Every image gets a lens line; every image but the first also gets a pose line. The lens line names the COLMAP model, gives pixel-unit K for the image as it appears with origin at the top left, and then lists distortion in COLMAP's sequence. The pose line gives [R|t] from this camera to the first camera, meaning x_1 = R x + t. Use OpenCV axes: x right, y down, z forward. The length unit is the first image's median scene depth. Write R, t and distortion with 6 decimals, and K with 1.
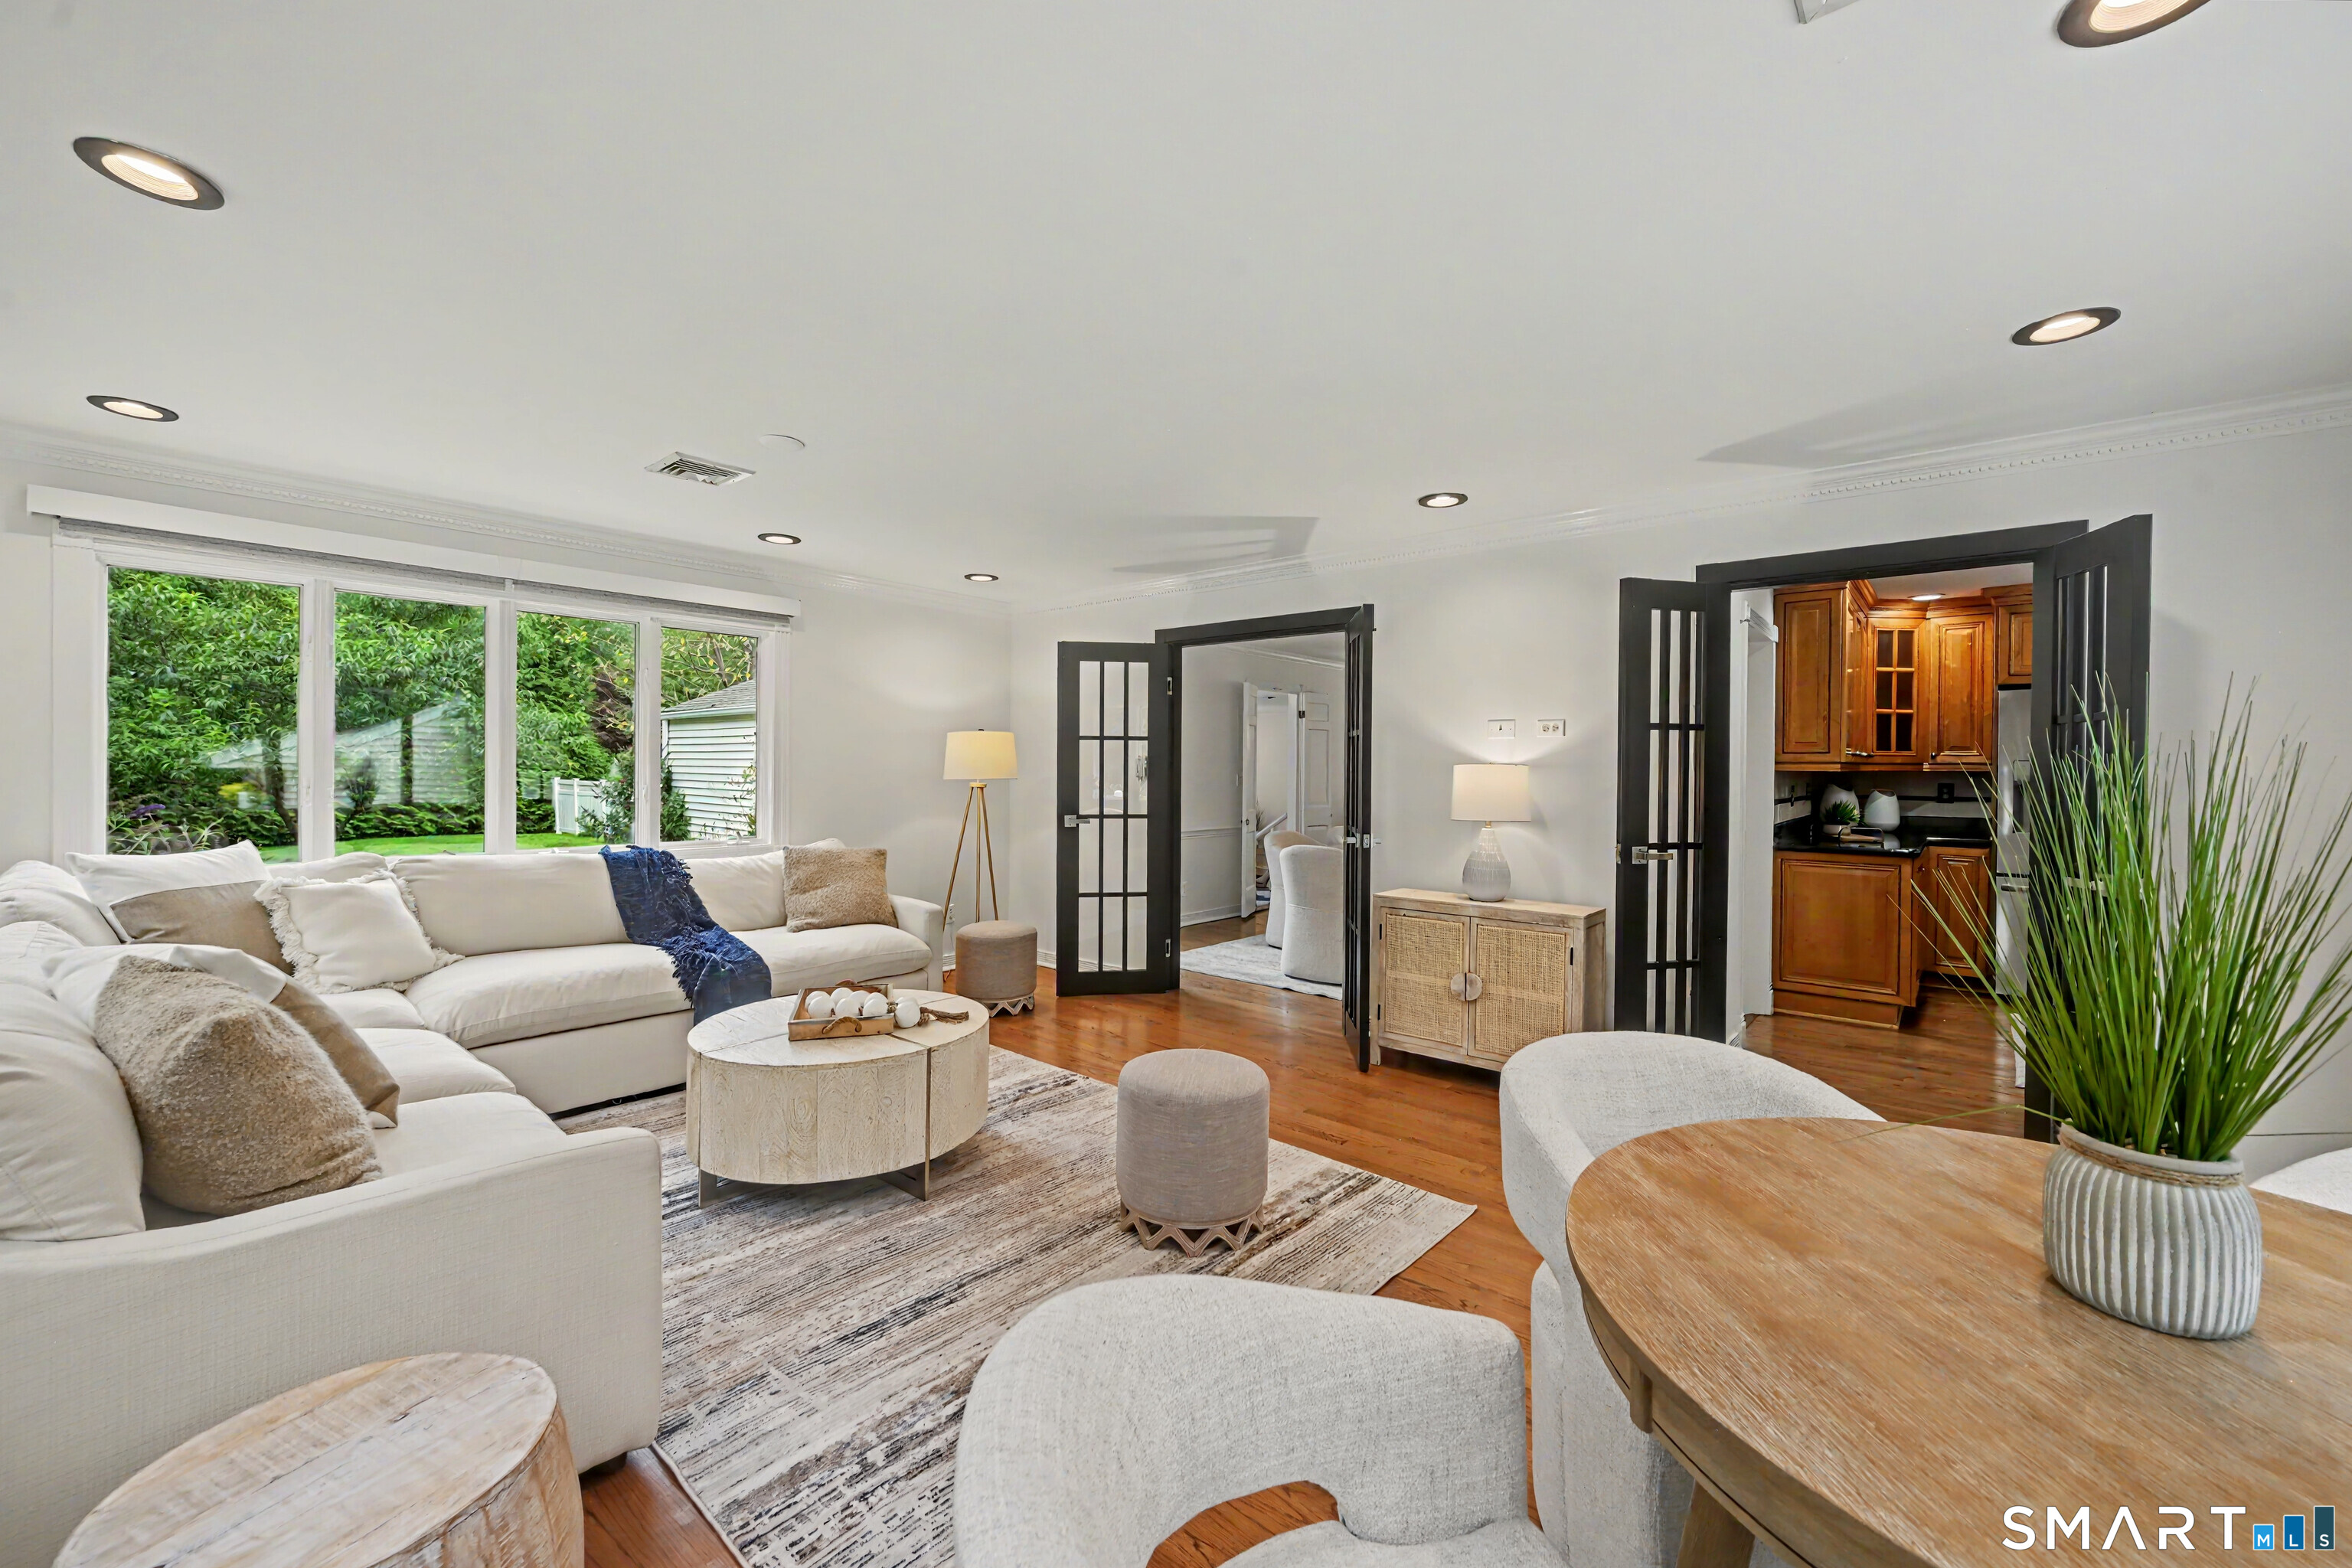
lens RADIAL K [[931.8, 0, 1177.7], [0, 931.8, 773.4], [0, 0, 1]] dist [0.000649, 0.000623]
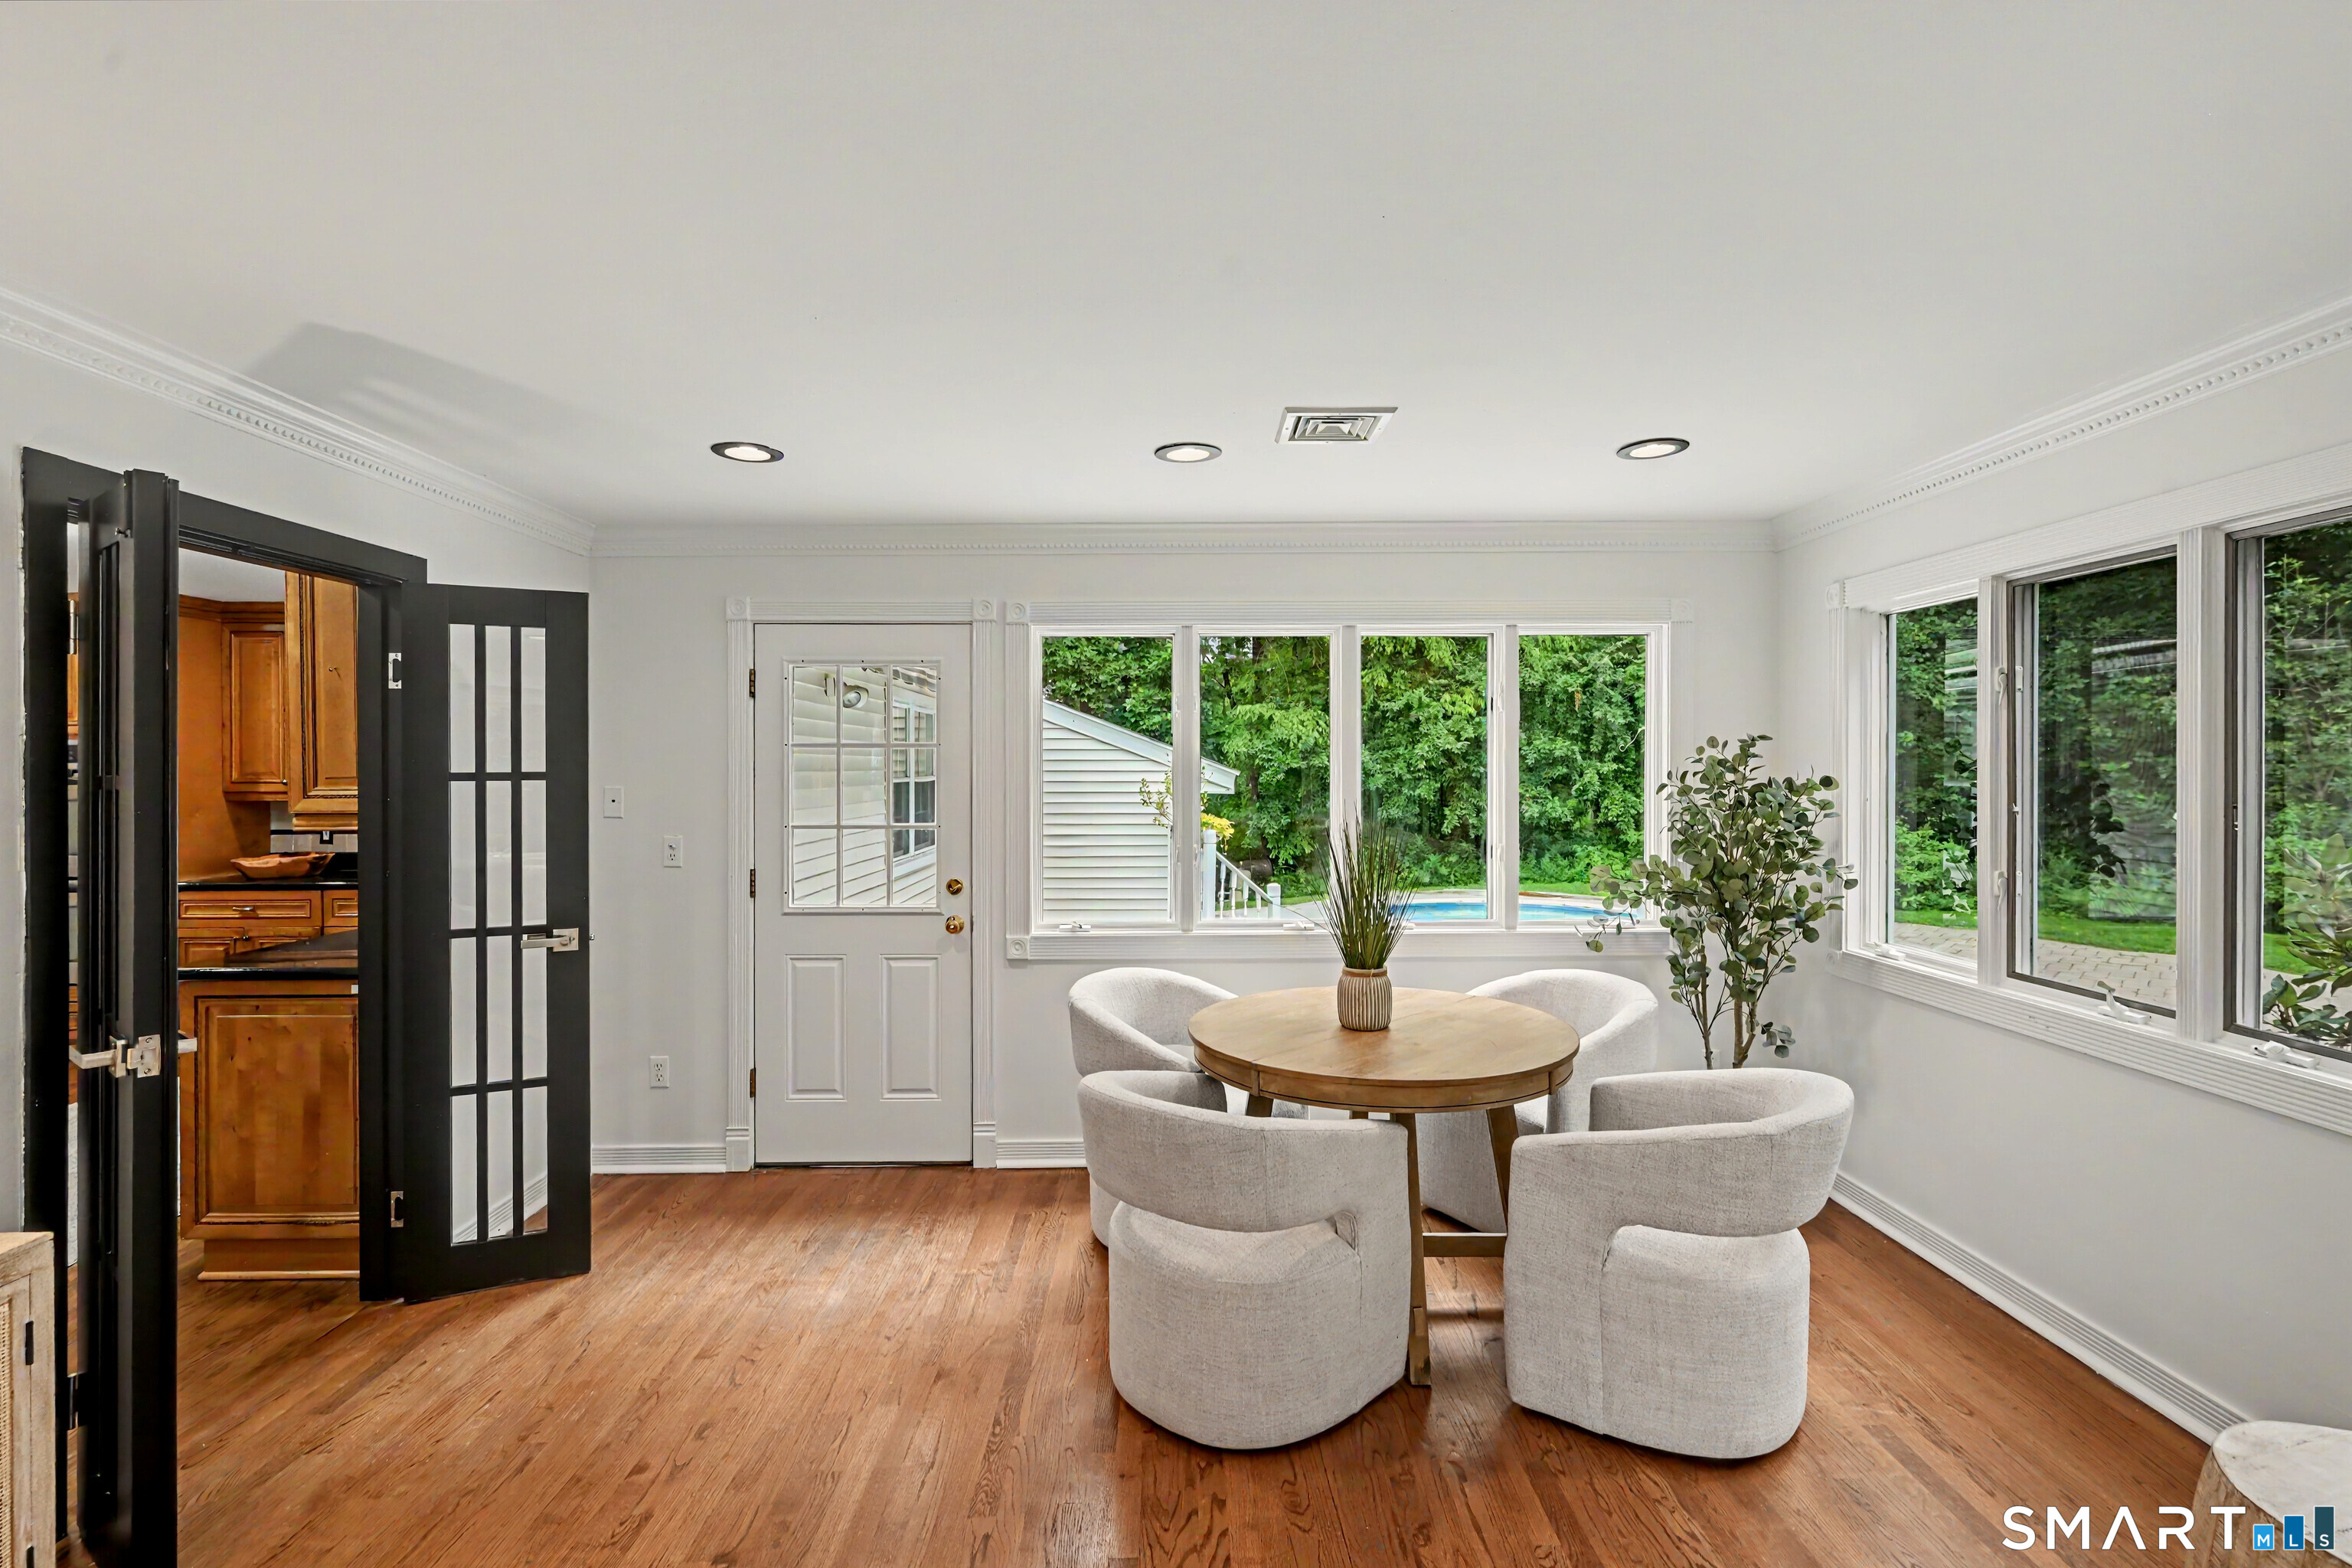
lens RADIAL K [[1090.0, 0, 1174.2], [0, 1090.0, 769.2], [0, 0, 1]] dist [0.005470, 0.000605]
pose [[-0.650263, -0.009139, 0.759655, -0.243887], [0.004020, 0.999872, 0.015470, -0.056586], [-0.759699, 0.013114, -0.650143, 0.833317]]
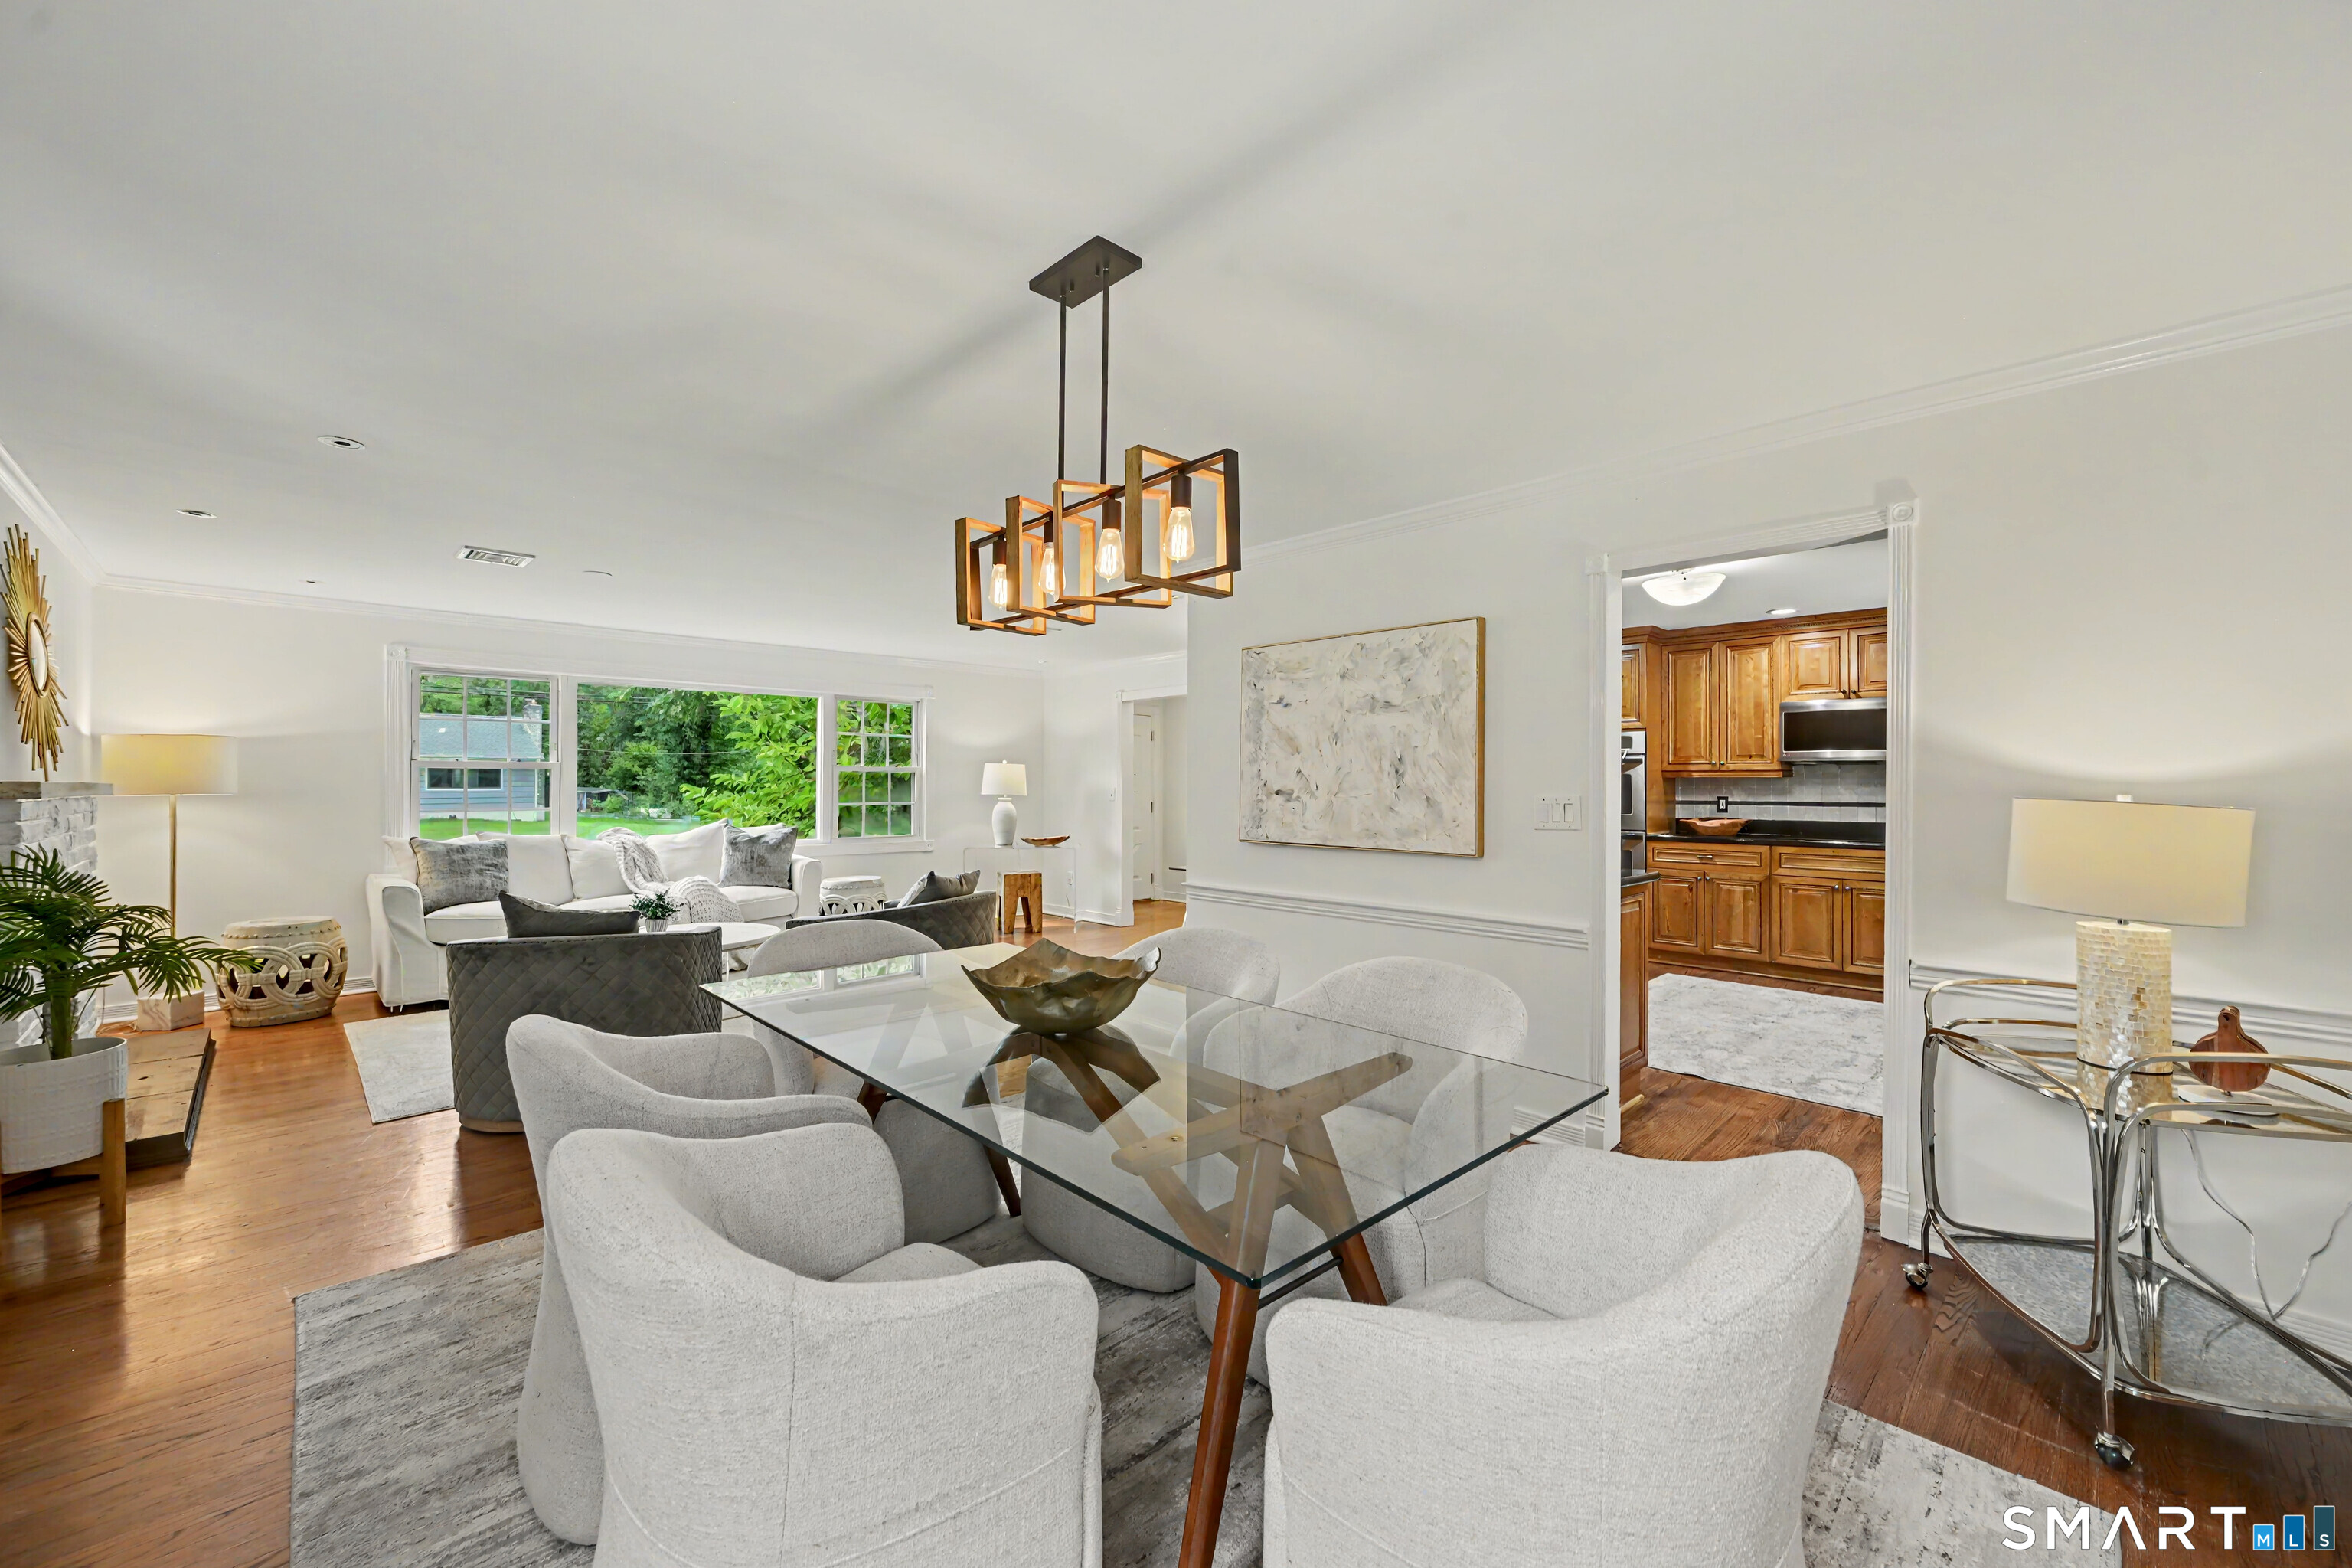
lens RADIAL K [[931.8, 0, 1186.1], [0, 931.8, 777.4], [0, 0, 1]] dist [0.000649, 0.000623]
pose [[0.096803, -0.001586, 0.995302, -0.067441], [0.002028, 0.999997, 0.001396, 0.000075], [-0.995301, 0.001883, 0.096806, 1.544744]]
